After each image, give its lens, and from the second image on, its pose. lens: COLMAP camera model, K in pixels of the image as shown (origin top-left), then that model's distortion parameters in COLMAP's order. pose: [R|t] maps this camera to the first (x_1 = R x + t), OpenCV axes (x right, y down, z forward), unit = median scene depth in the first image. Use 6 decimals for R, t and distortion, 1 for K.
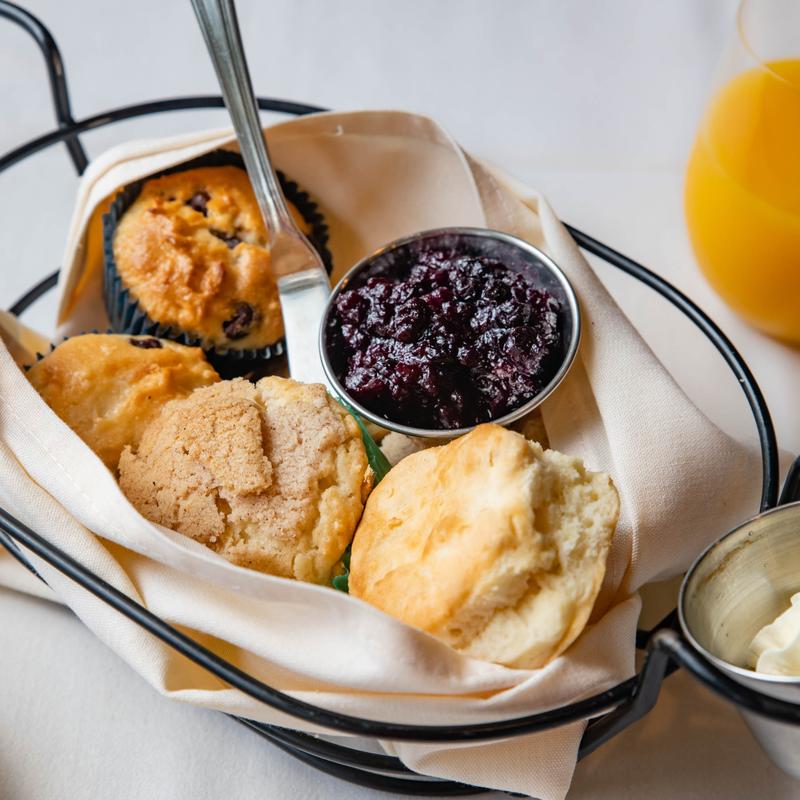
lens RADIAL K [[1843.7, 0, 400.3], [0, 1843.7, 402.0], [0, 0, 1]] dist [-0.179533, 0.000000]
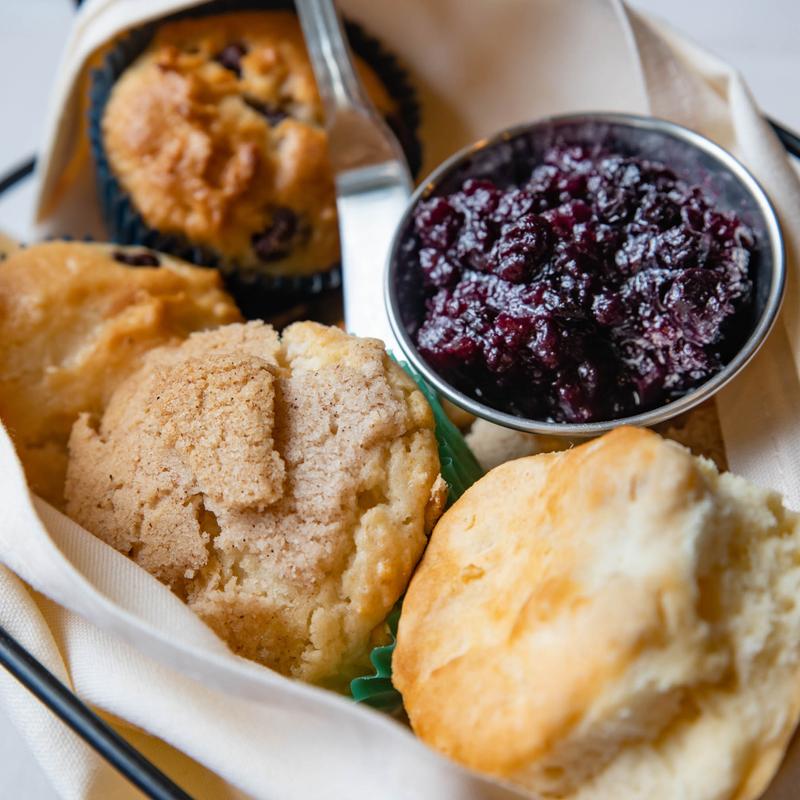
lens RADIAL K [[1843.7, 0, 399.5], [0, 1843.7, 396.7], [0, 0, 1]] dist [-0.179533, 0.000000]
pose [[0.994784, 0.063547, -0.079788, 0.017232], [-0.059932, 0.997099, 0.046913, -0.020288], [0.082538, -0.041887, 0.995707, 0.353281]]
